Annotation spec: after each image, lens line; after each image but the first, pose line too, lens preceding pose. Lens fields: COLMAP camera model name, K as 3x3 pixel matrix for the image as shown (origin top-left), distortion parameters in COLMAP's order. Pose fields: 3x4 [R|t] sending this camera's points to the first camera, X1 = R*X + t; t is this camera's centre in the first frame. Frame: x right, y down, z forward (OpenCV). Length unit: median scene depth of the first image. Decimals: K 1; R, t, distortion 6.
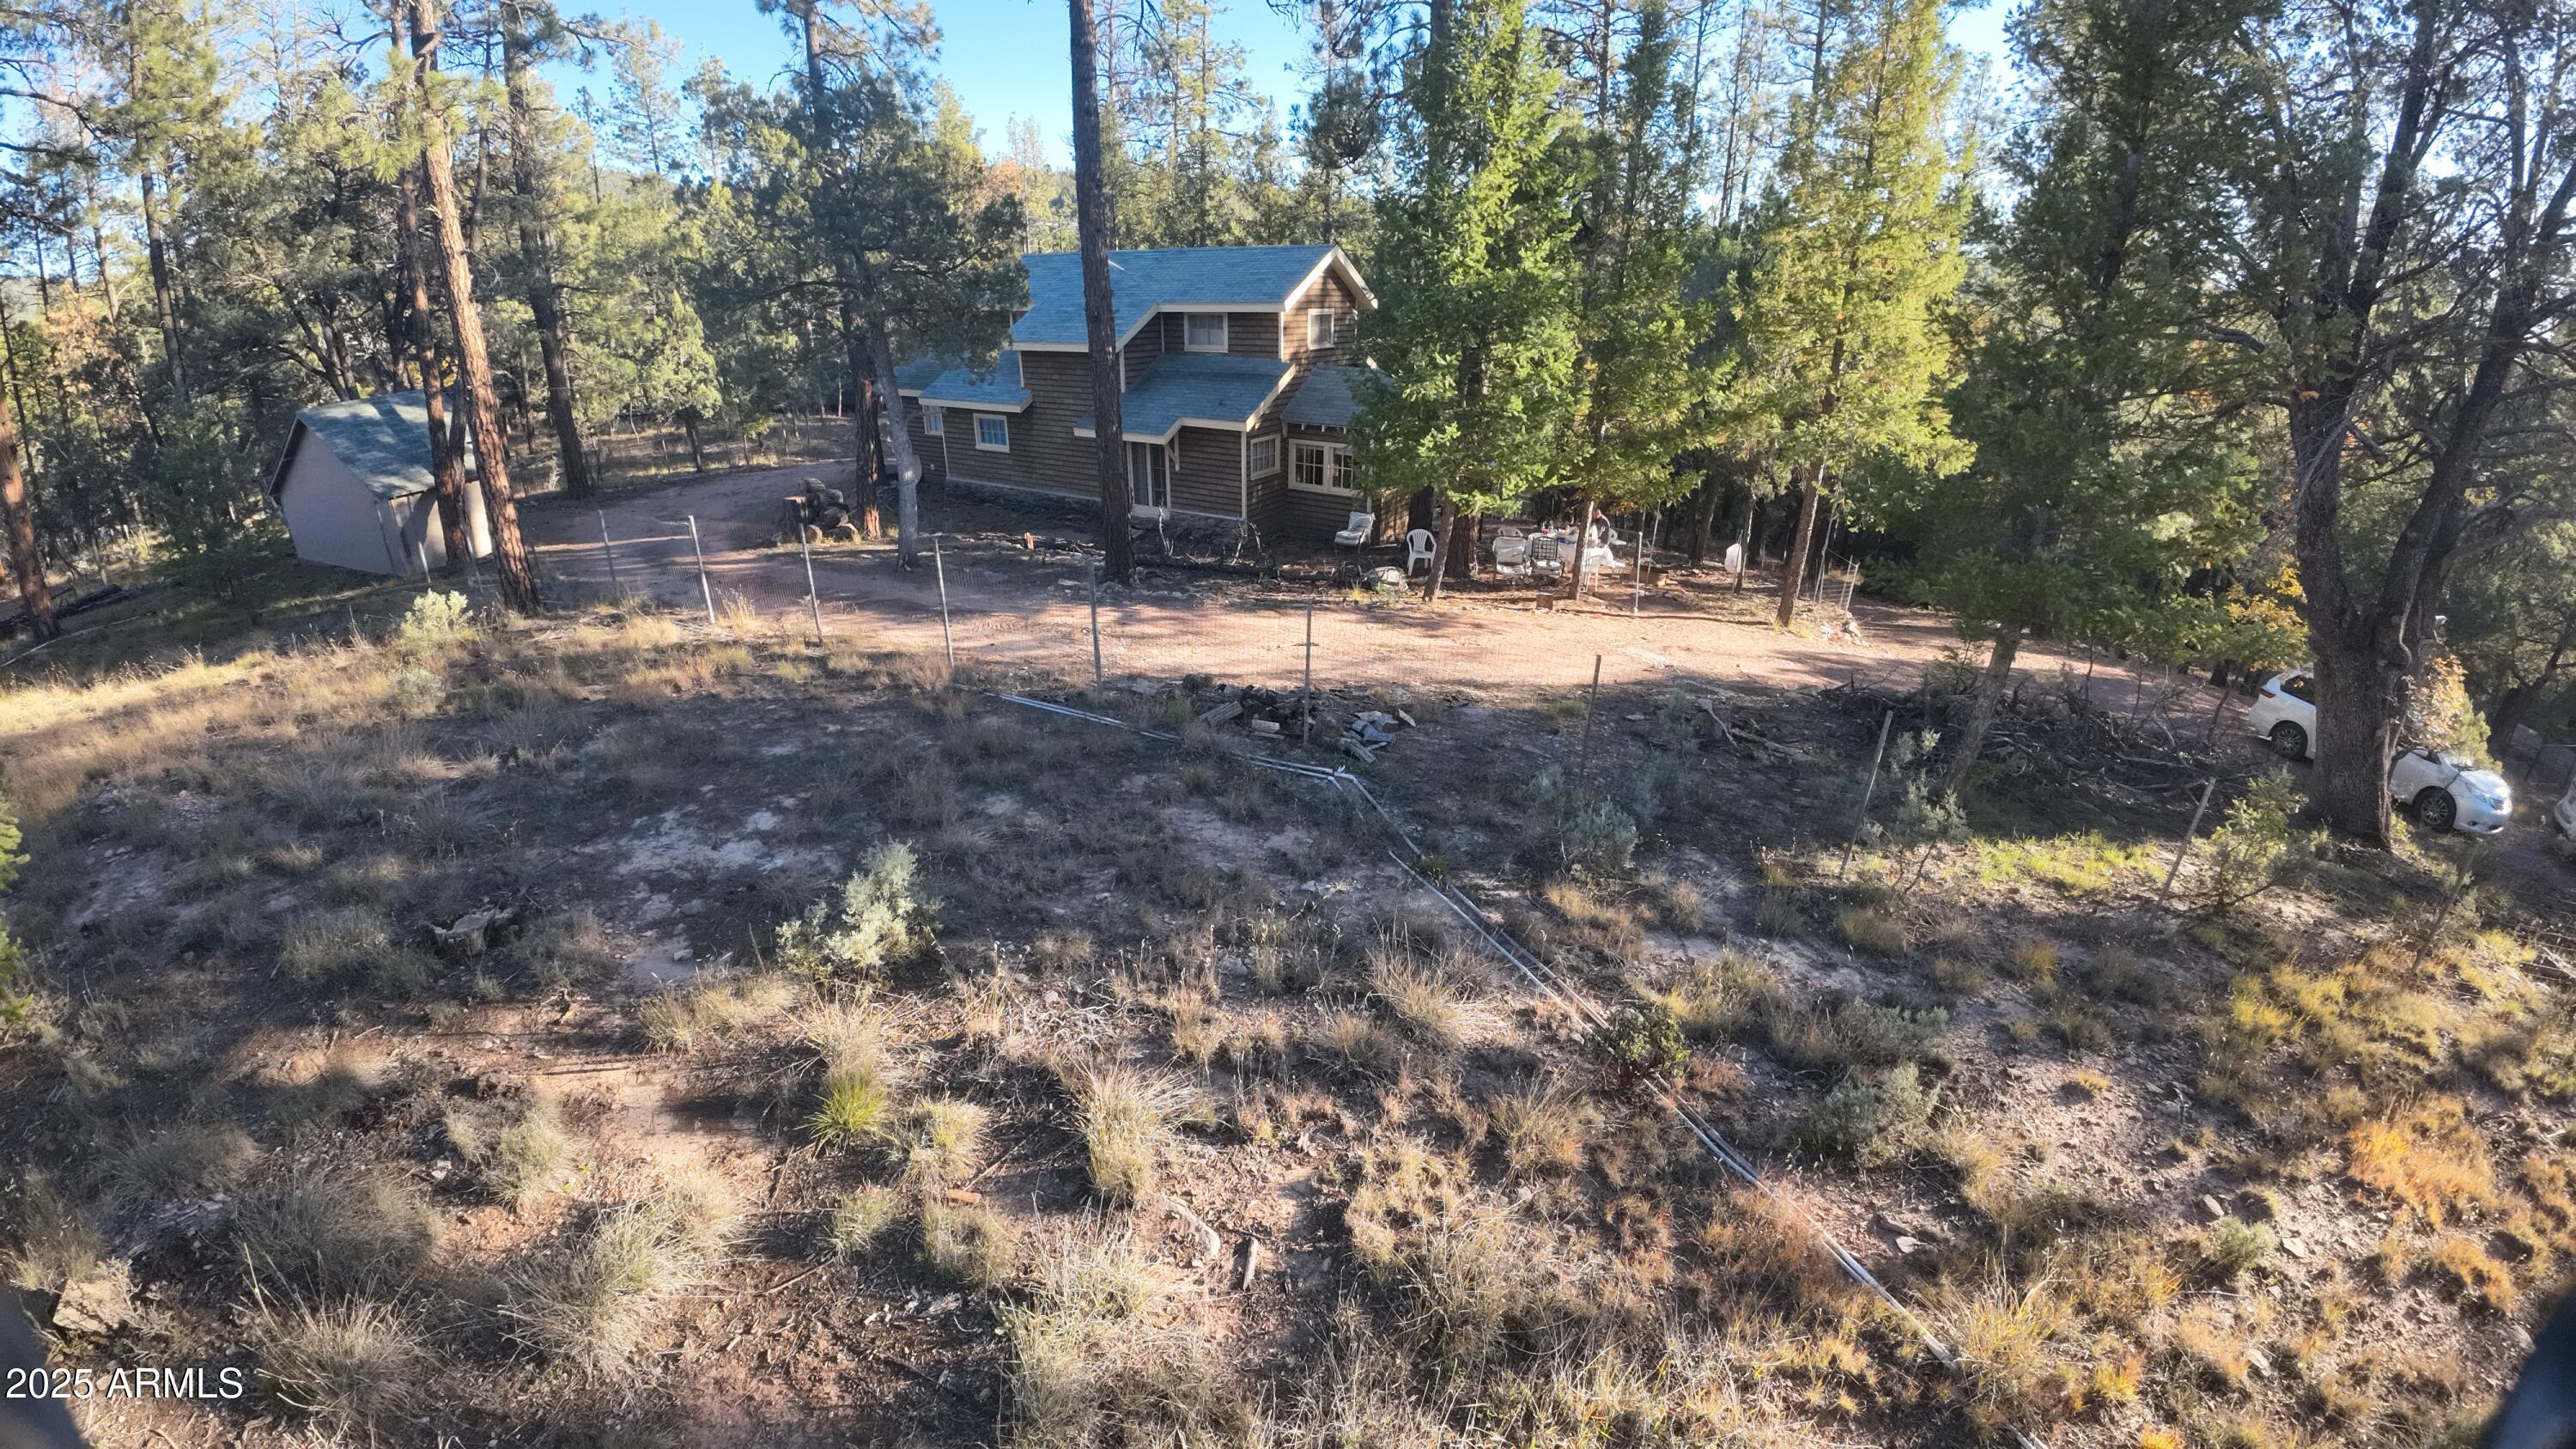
lens RADIAL K [[1012.3, 0, 1275.2], [0, 1012.3, 721.1], [0, 0, 1]] dist [-0.067239, -0.000409]
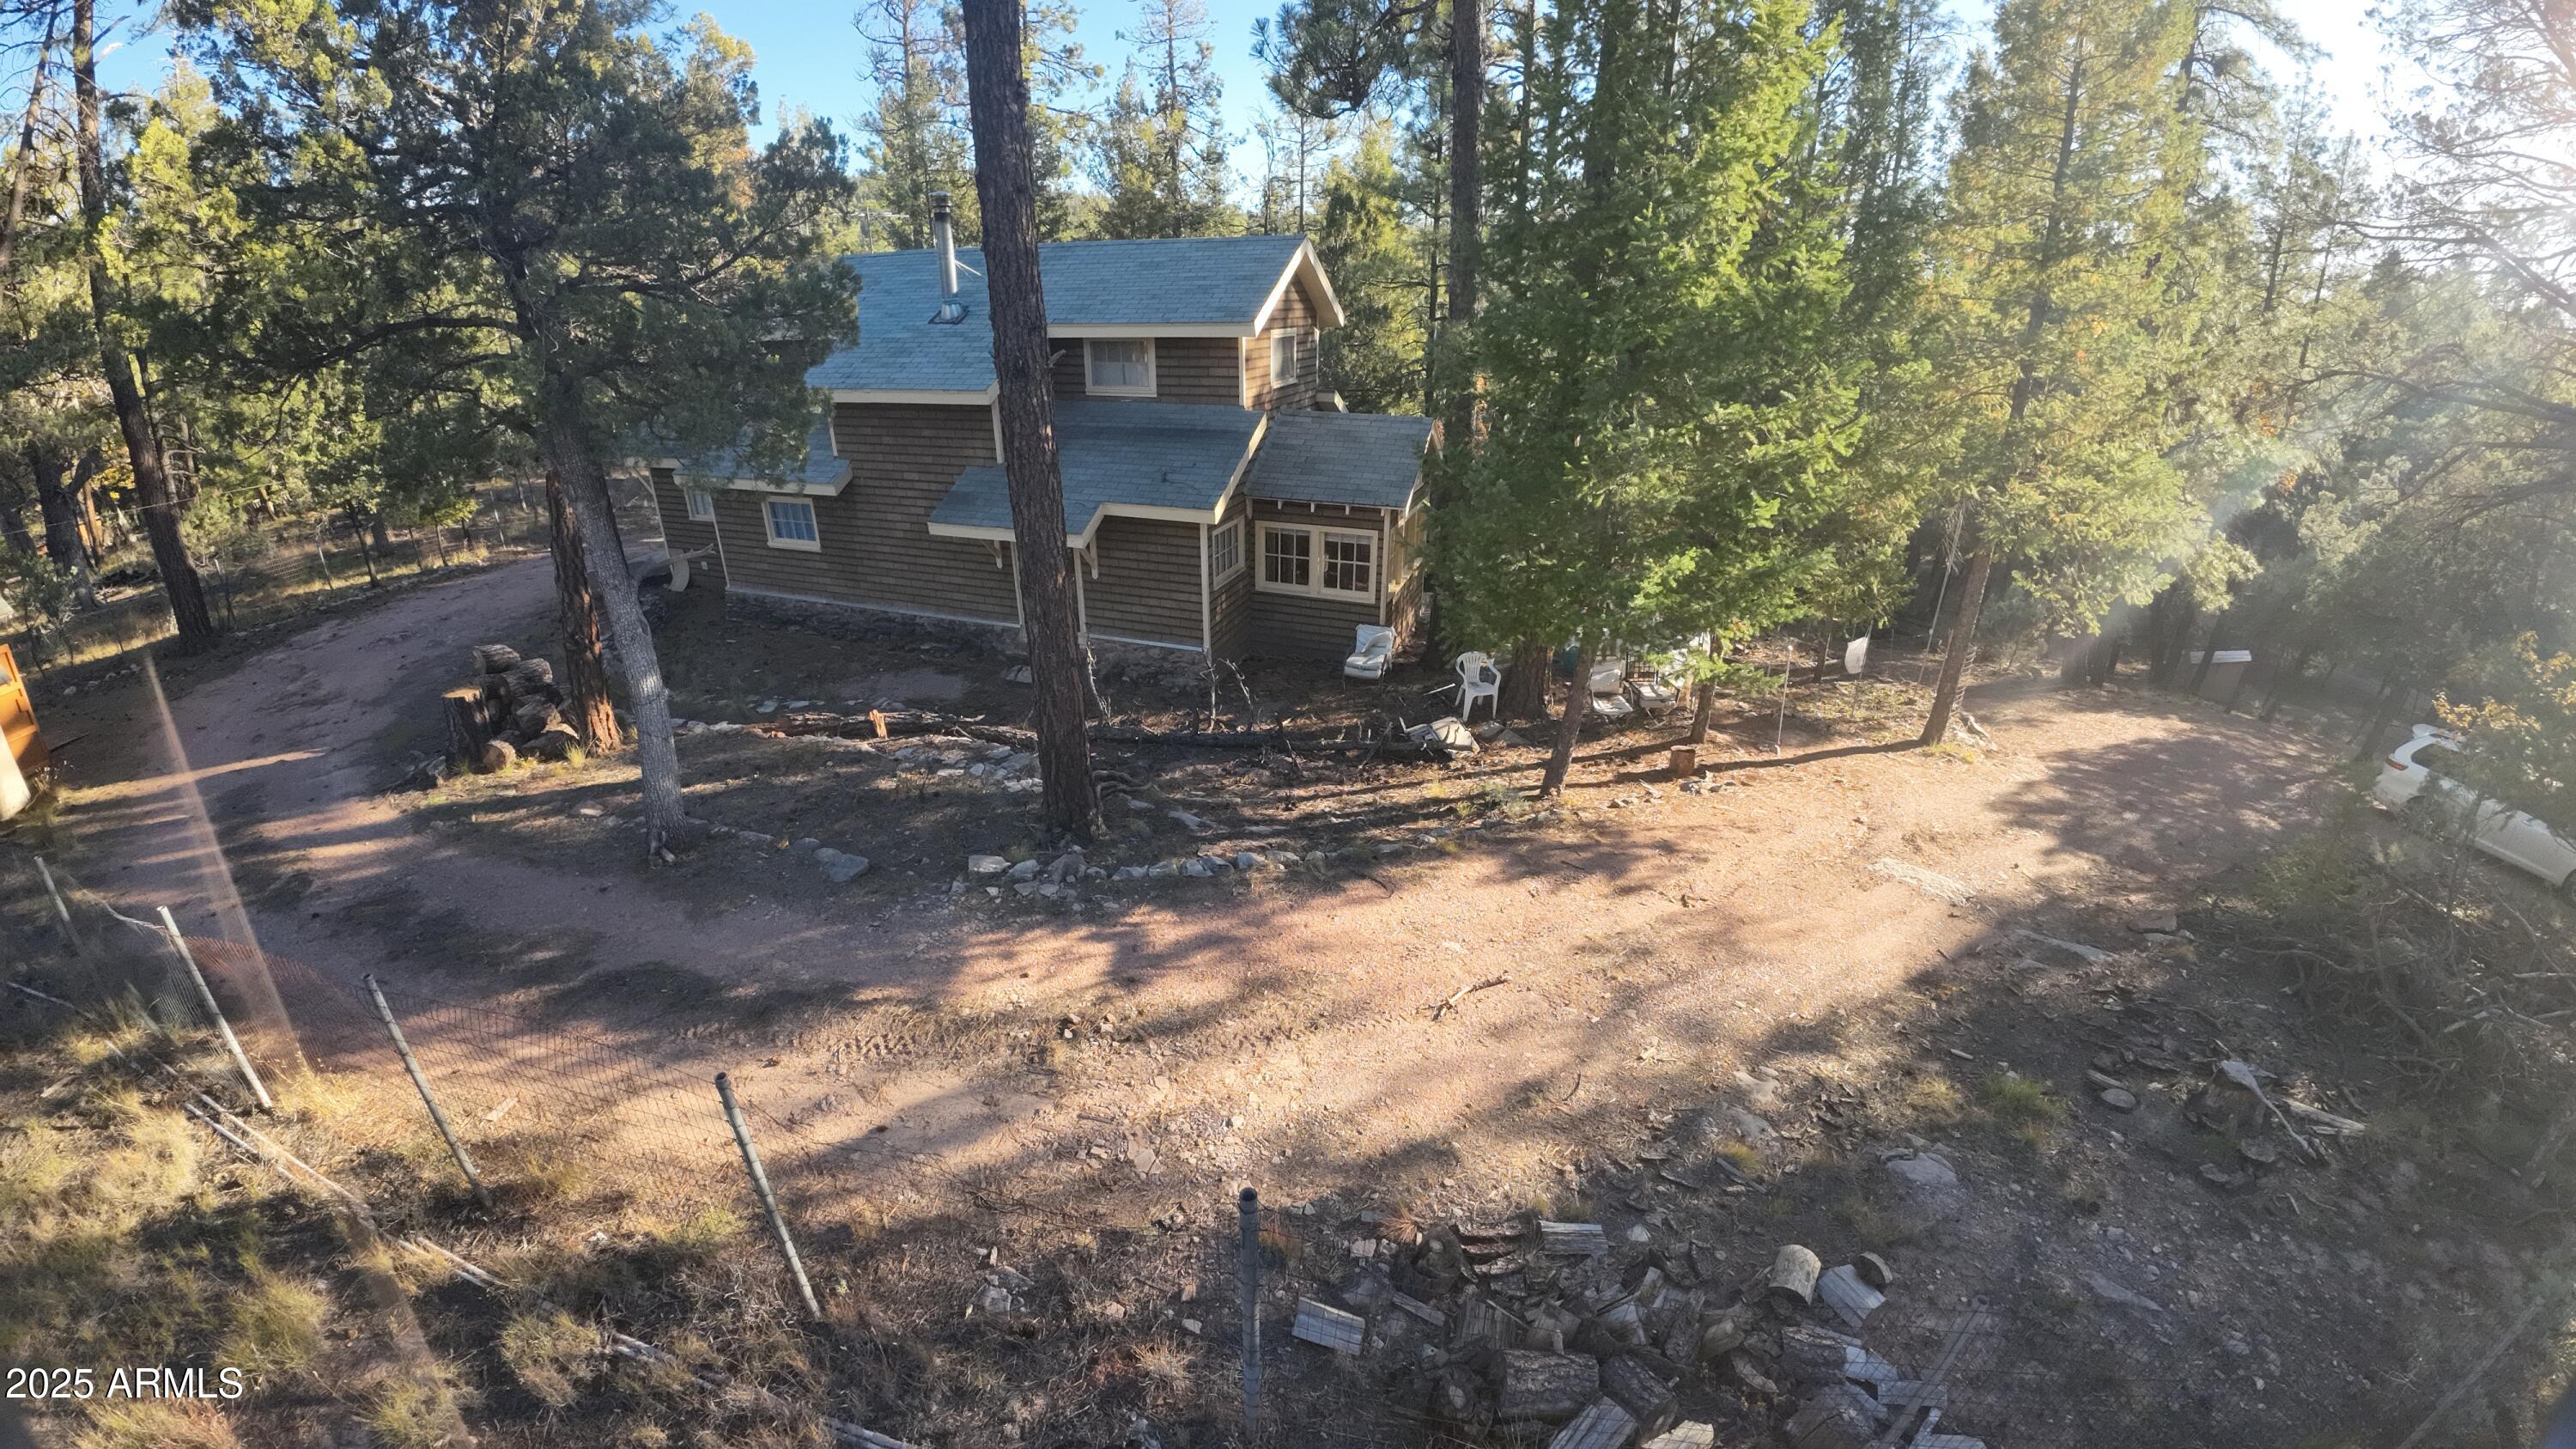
lens RADIAL K [[893.1, 0, 1222.2], [0, 893.1, 685.9], [0, 0, 1]] dist [-0.096287, 0.006203]
pose [[0.978832, -0.087660, 0.184940, -0.133143], [0.084610, 0.996117, 0.024334, -0.190697], [-0.186355, -0.008171, 0.982449, 0.423432]]
